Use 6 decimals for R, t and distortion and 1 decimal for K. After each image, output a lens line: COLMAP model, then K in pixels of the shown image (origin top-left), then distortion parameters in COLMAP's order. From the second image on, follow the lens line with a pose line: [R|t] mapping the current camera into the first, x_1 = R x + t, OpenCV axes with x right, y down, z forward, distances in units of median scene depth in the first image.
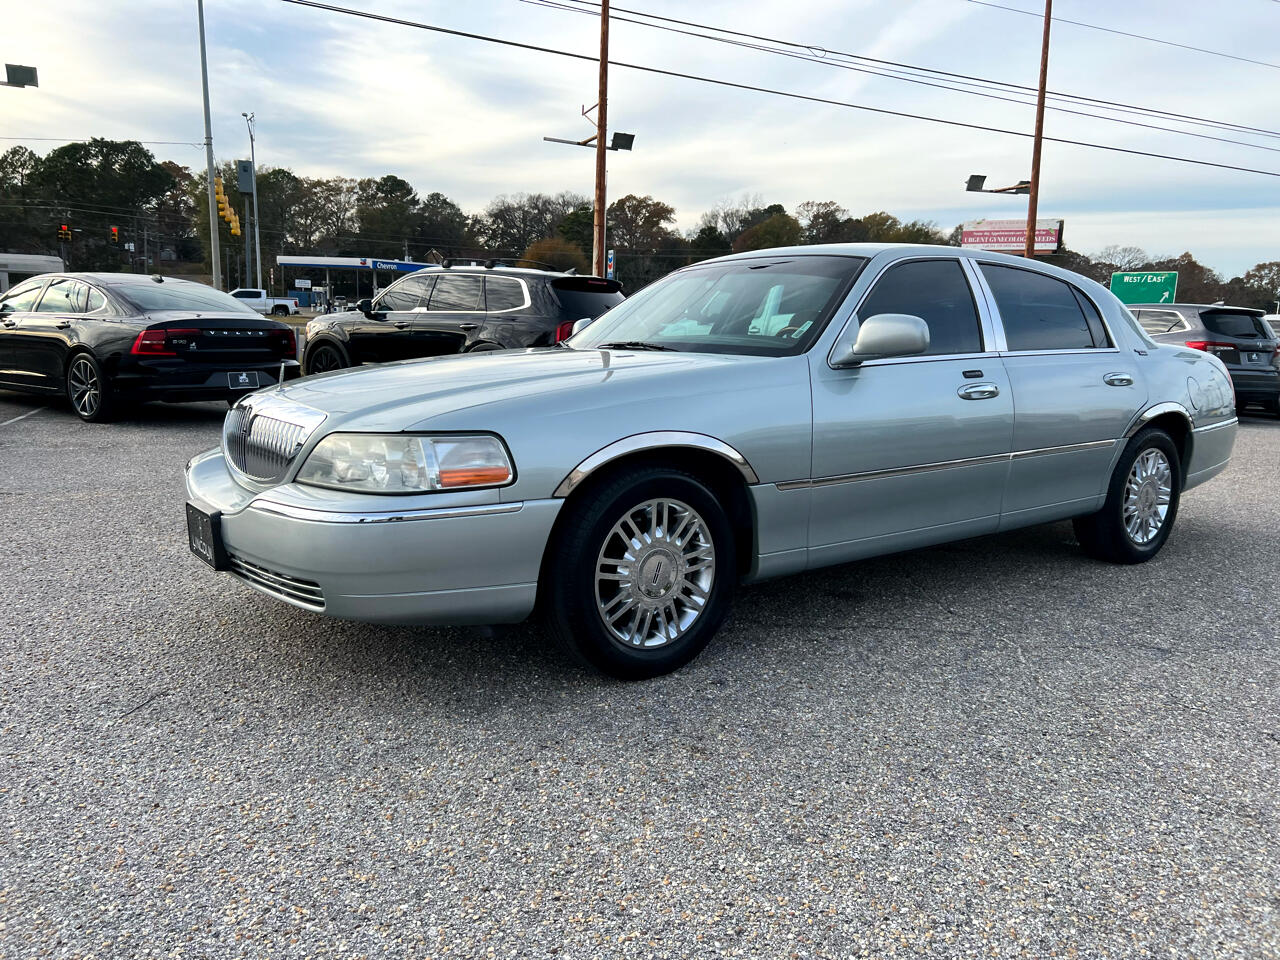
lens RADIAL K [[961.8, 0, 625.7], [0, 961.8, 475.2], [0, 0, 1]] dist [0.050119, -0.055914]
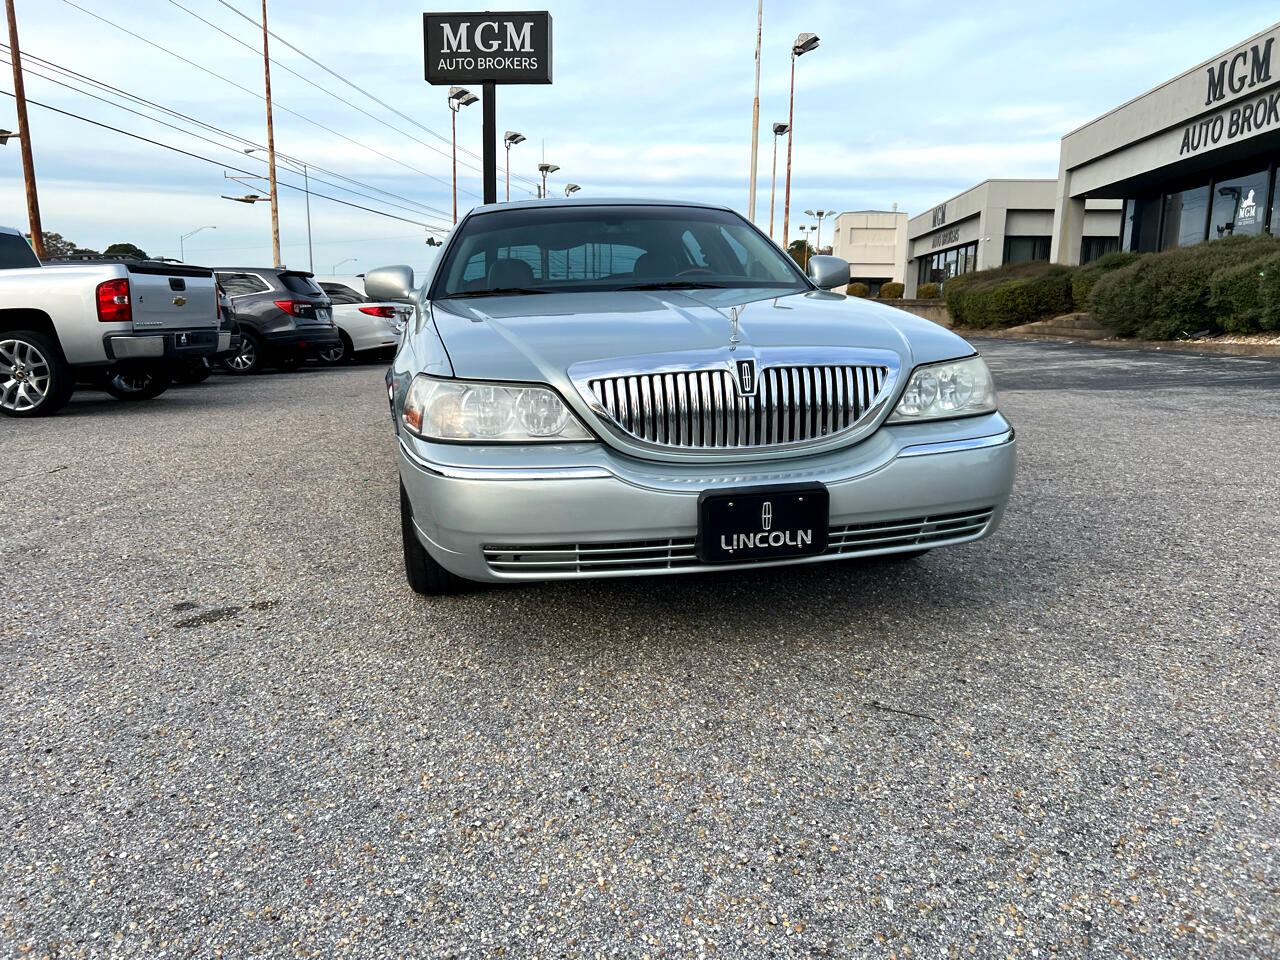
lens RADIAL K [[966.3, 0, 632.1], [0, 966.3, 459.3], [0, 0, 1]] dist [0.045606, -0.048648]
pose [[0.438468, -0.174426, 0.881658, -0.207943], [0.162698, 0.980183, 0.113005, -0.017253], [-0.883897, 0.093895, 0.458158, 0.129773]]
